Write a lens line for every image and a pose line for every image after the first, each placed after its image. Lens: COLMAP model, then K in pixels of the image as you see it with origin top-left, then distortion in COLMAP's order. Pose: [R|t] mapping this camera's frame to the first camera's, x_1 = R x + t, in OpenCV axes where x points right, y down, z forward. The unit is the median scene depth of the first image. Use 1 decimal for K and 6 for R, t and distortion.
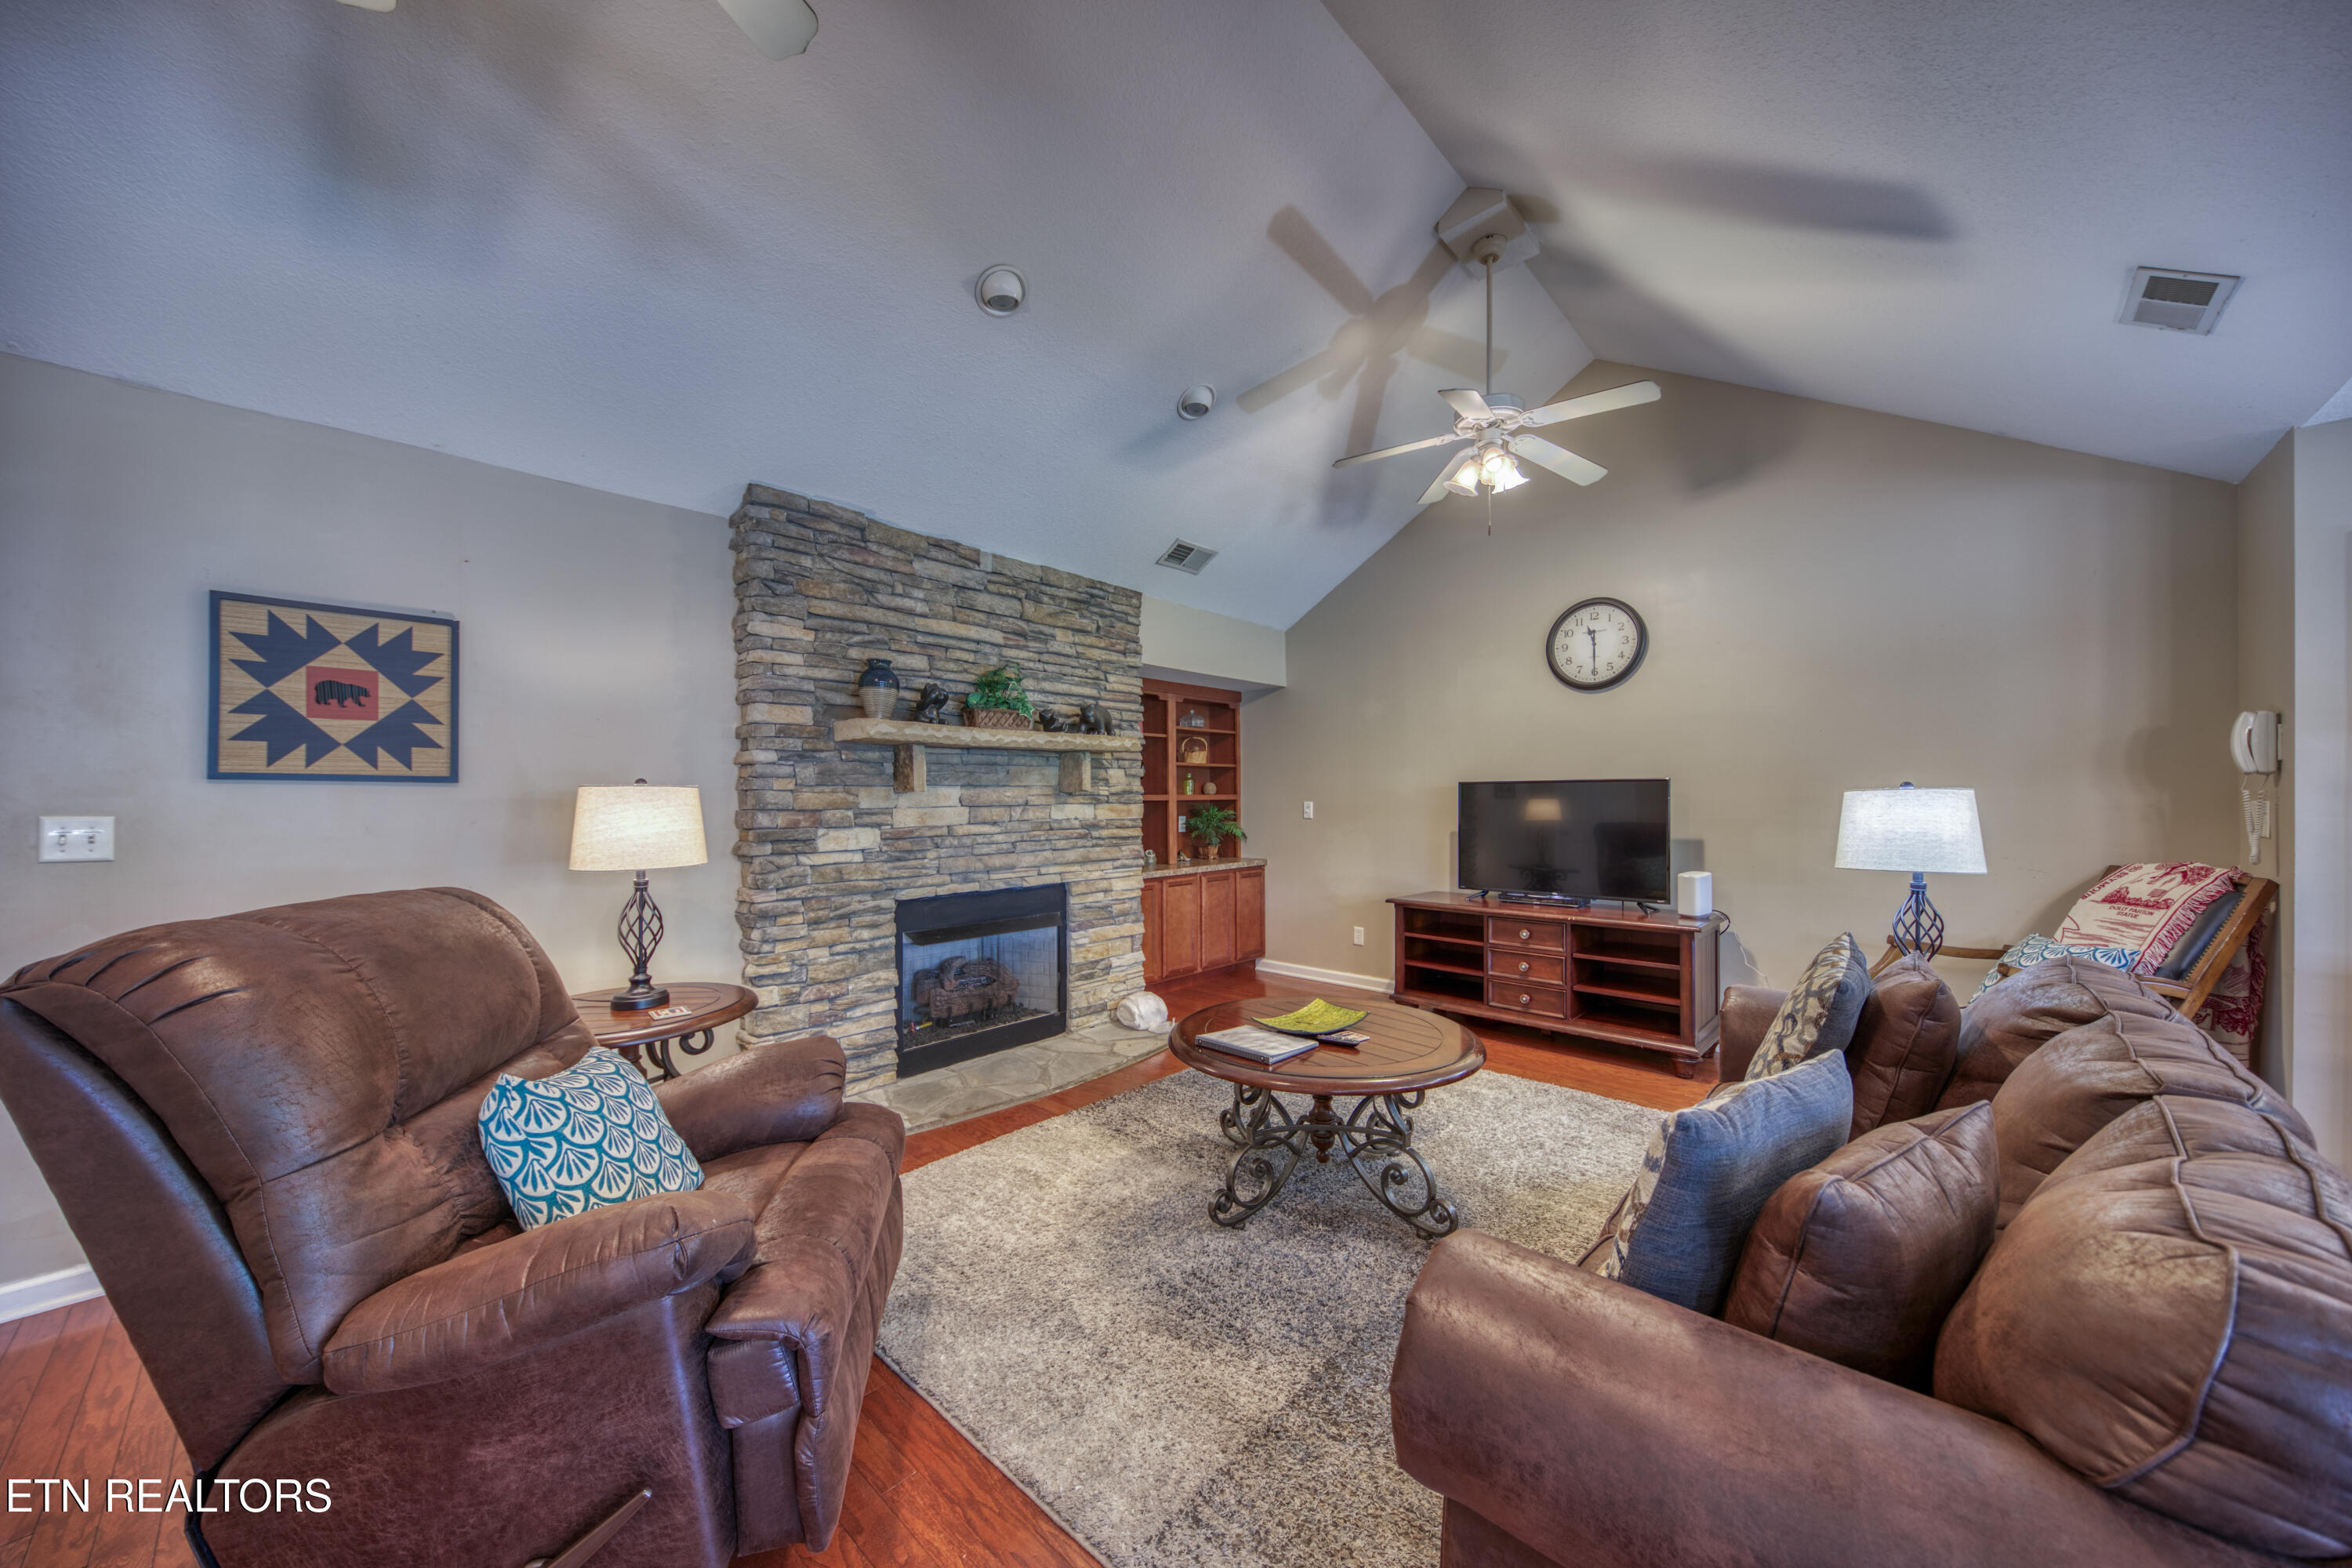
lens RADIAL K [[810.1, 0, 1194.2], [0, 810.1, 800.8], [0, 0, 1]] dist [0.007091, -0.004497]
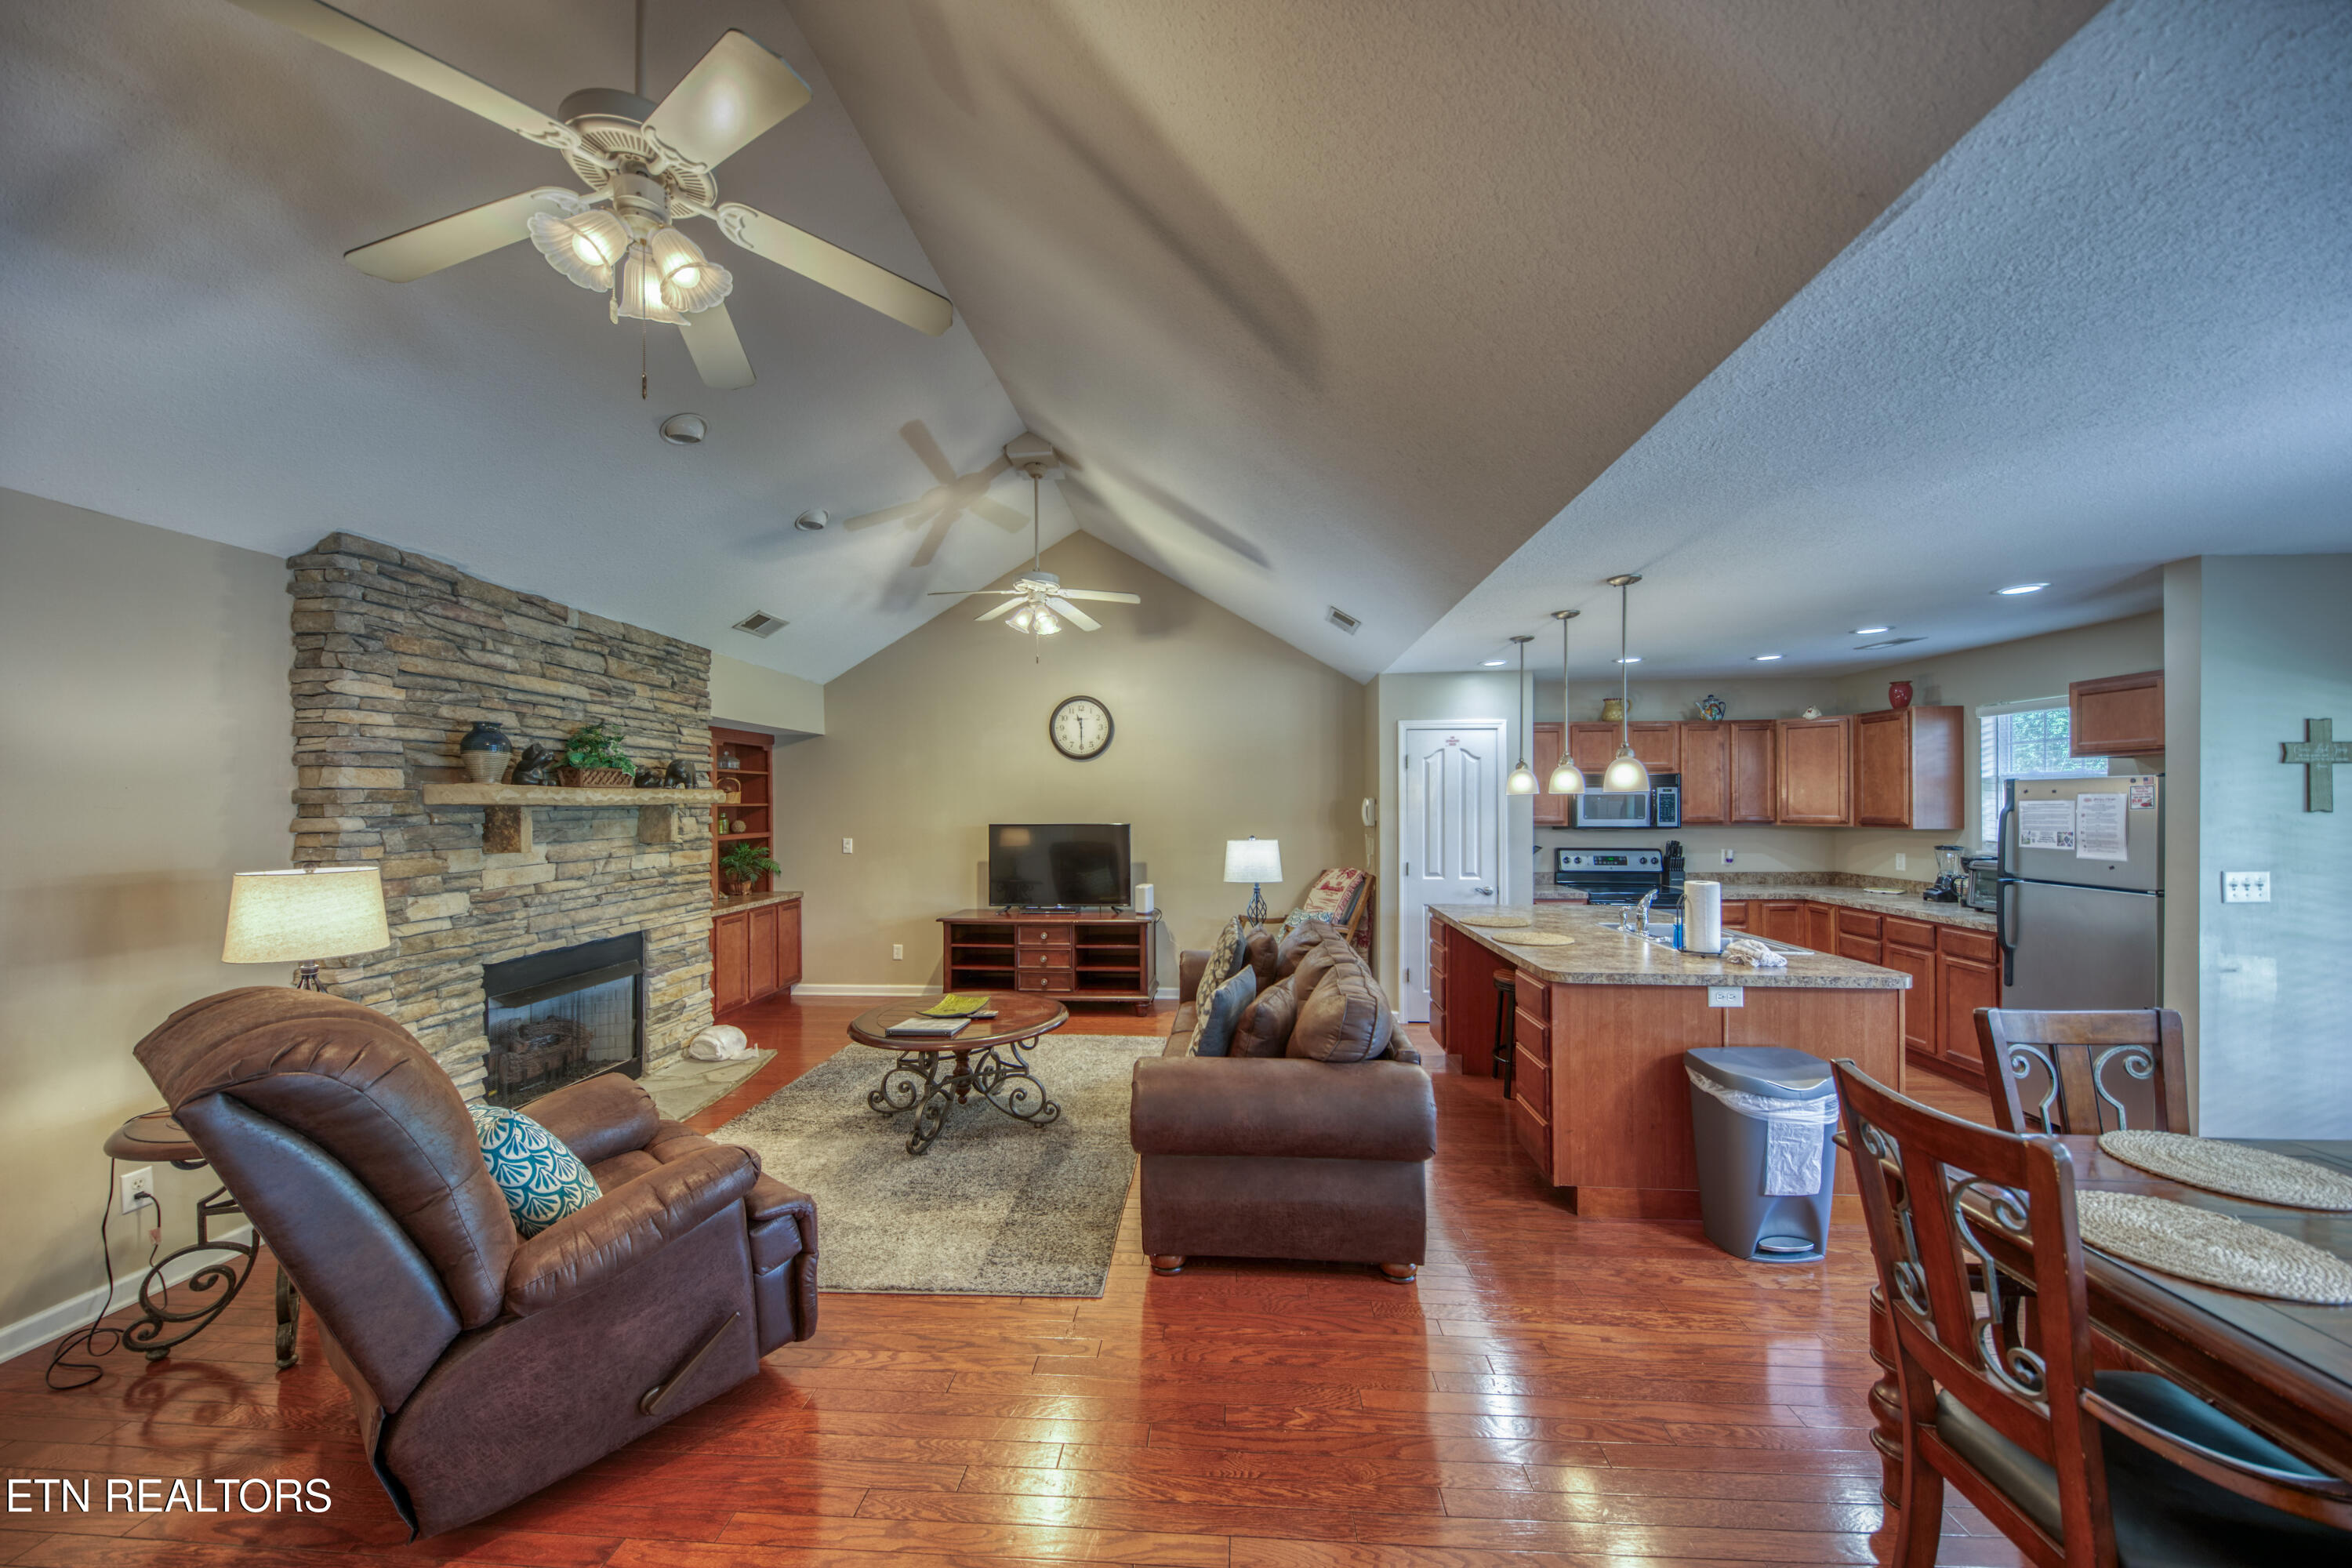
lens RADIAL K [[810.1, 0, 1189.4], [0, 810.1, 801.4], [0, 0, 1]] dist [0.007091, -0.004497]
pose [[0.776883, 0.003668, 0.629635, -0.344415], [0.004101, 0.999932, -0.010886, -0.062429], [-0.629632, 0.011039, 0.776815, -0.307280]]
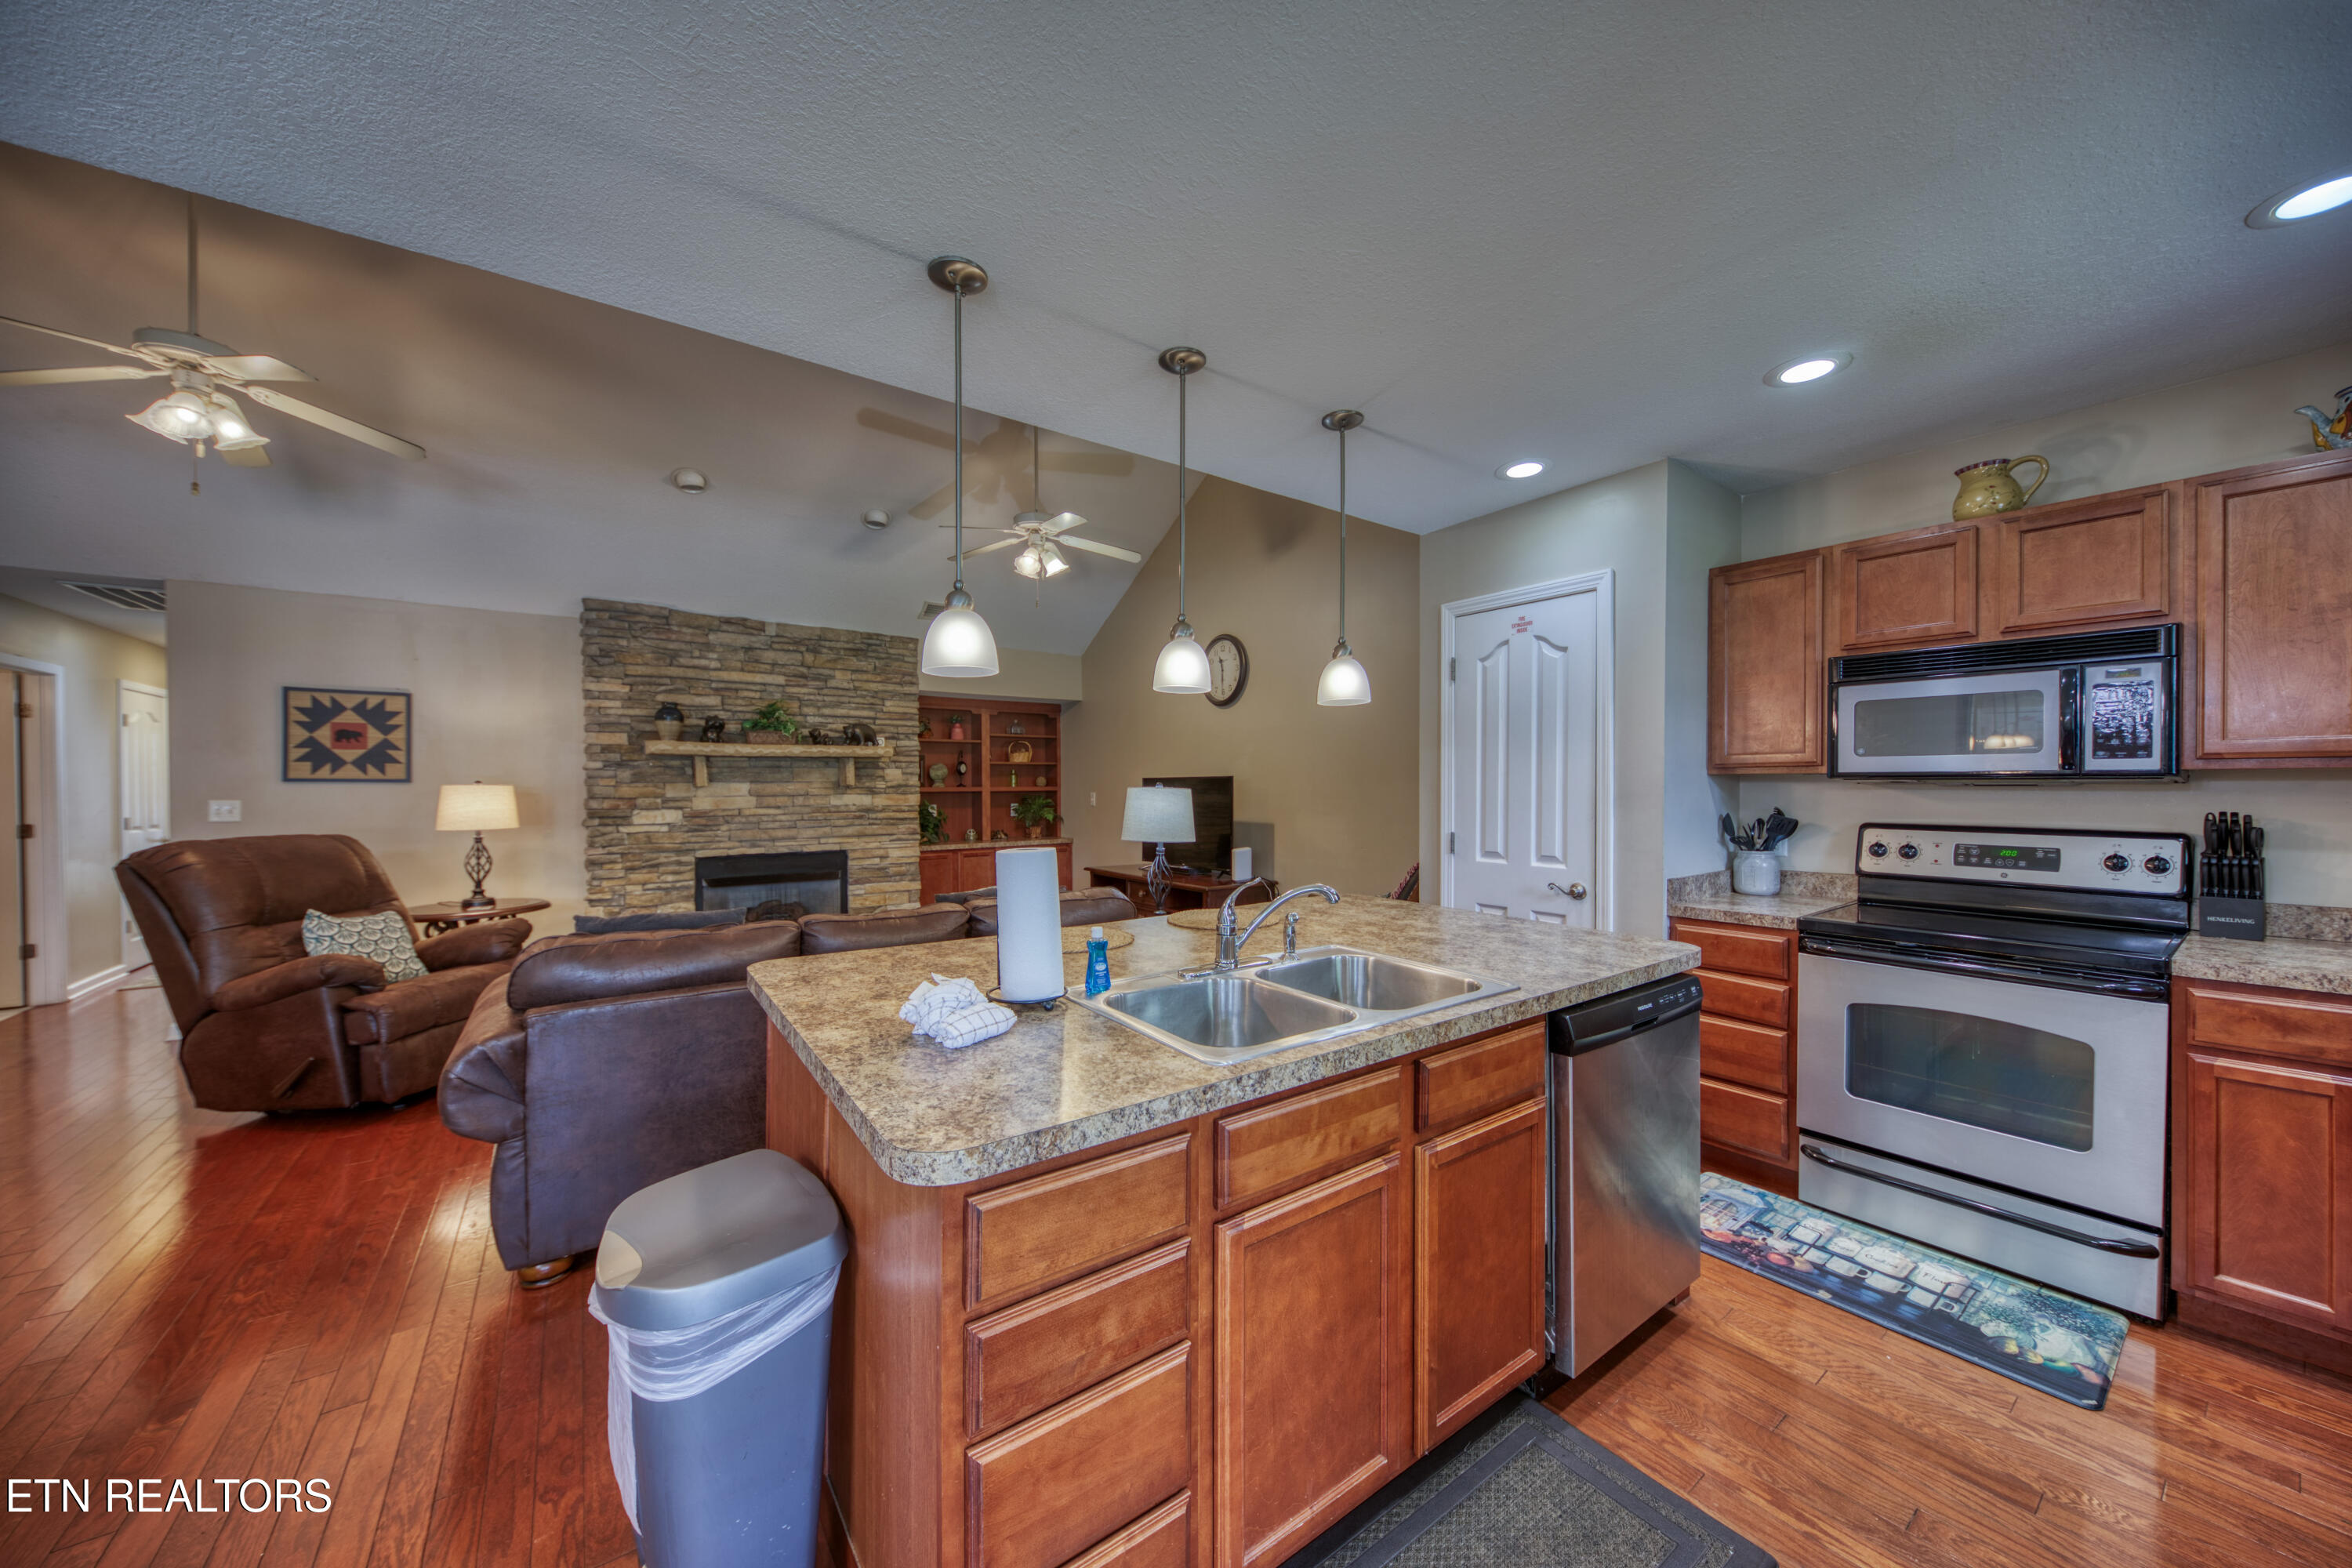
lens RADIAL K [[810.1, 0, 1188.7], [0, 810.1, 799.5], [0, 0, 1]] dist [0.007091, -0.004497]
pose [[0.982215, 0.004085, -0.187717, 0.888293], [-0.001516, 0.999903, 0.013832, -0.009585], [0.187756, -0.013301, 0.982126, -0.354192]]
